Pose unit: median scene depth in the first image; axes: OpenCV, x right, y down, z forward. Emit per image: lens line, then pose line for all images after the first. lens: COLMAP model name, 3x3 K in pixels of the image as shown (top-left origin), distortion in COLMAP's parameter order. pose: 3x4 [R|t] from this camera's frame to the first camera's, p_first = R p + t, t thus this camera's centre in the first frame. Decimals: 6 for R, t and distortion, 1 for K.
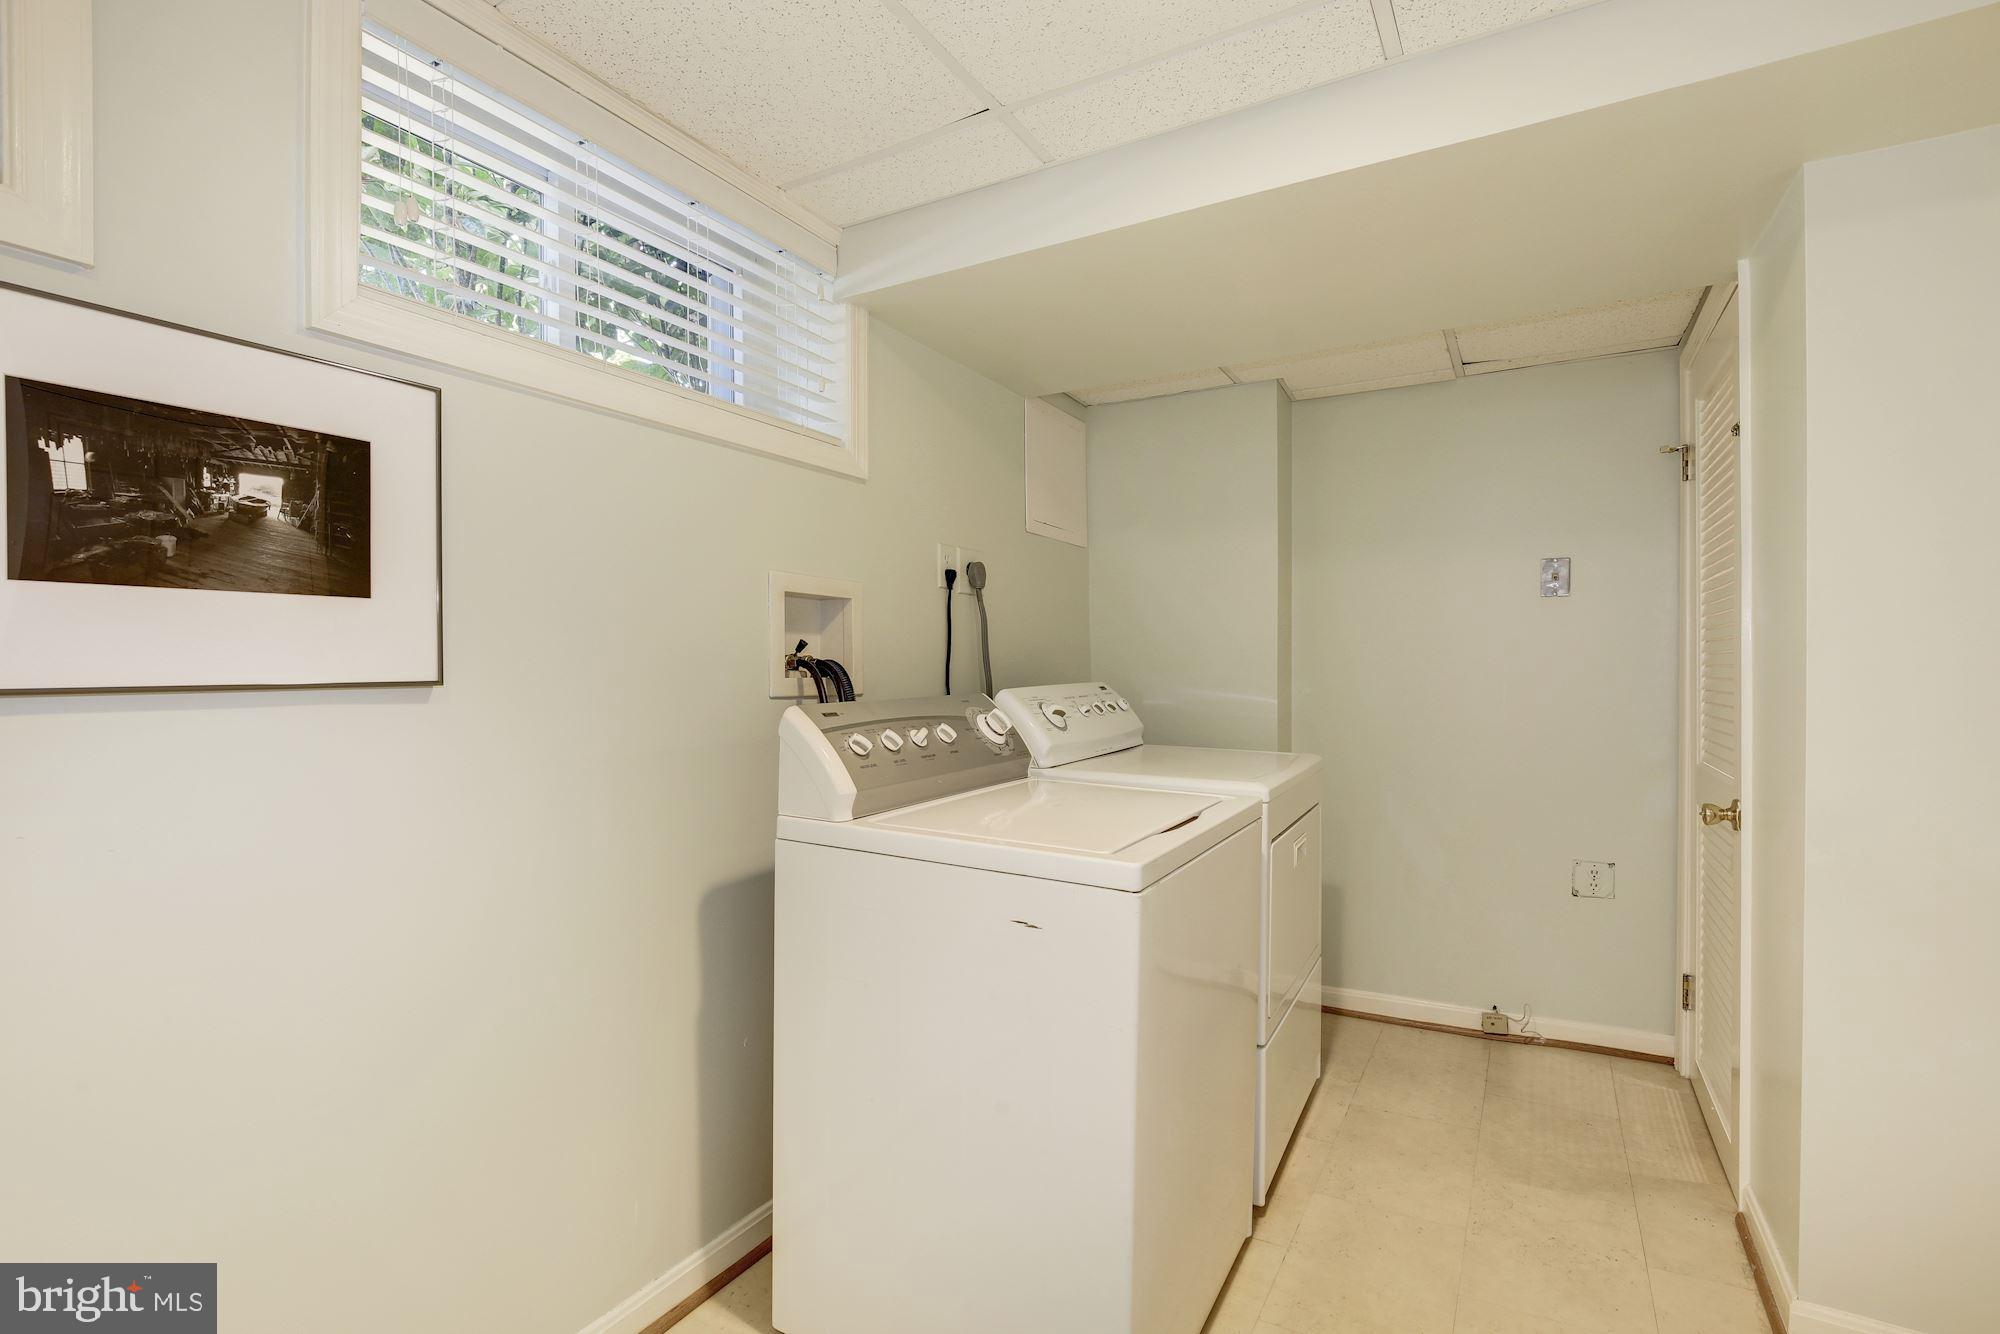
lens RADIAL K [[918.9, 0, 1008.7], [0, 918.9, 673.3], [0, 0, 1]] dist [-0.019221, 0.007352]
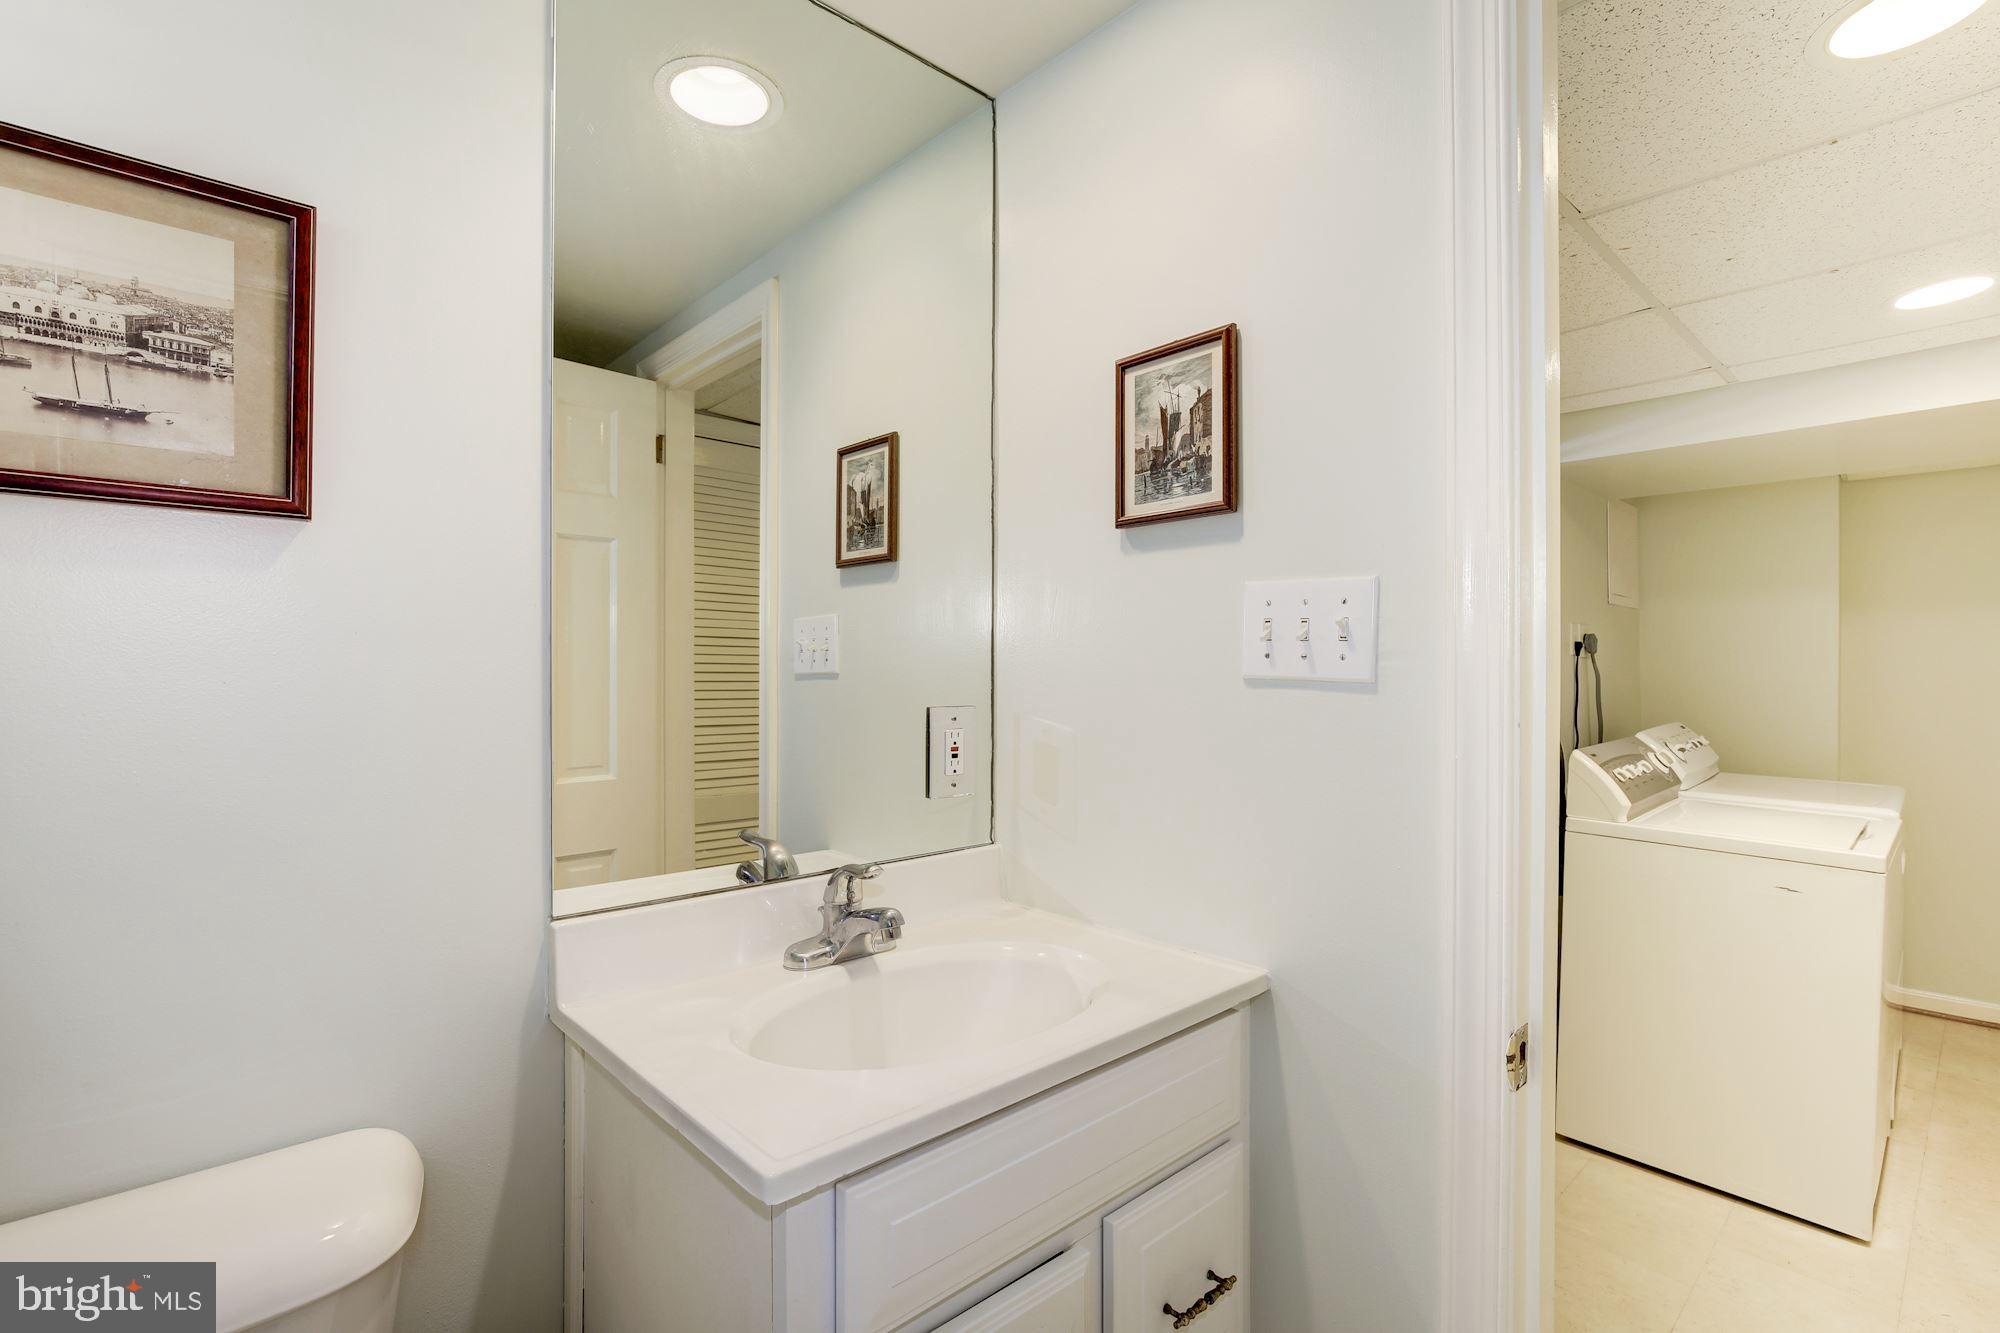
lens RADIAL K [[918.9, 0, 1008.7], [0, 918.9, 672.8], [0, 0, 1]] dist [-0.019221, 0.007352]
pose [[0.956116, 0.004557, -0.292954, -0.466897], [-0.005394, 0.999983, -0.002048, -0.058293], [0.292939, 0.003538, 0.956124, -0.538792]]
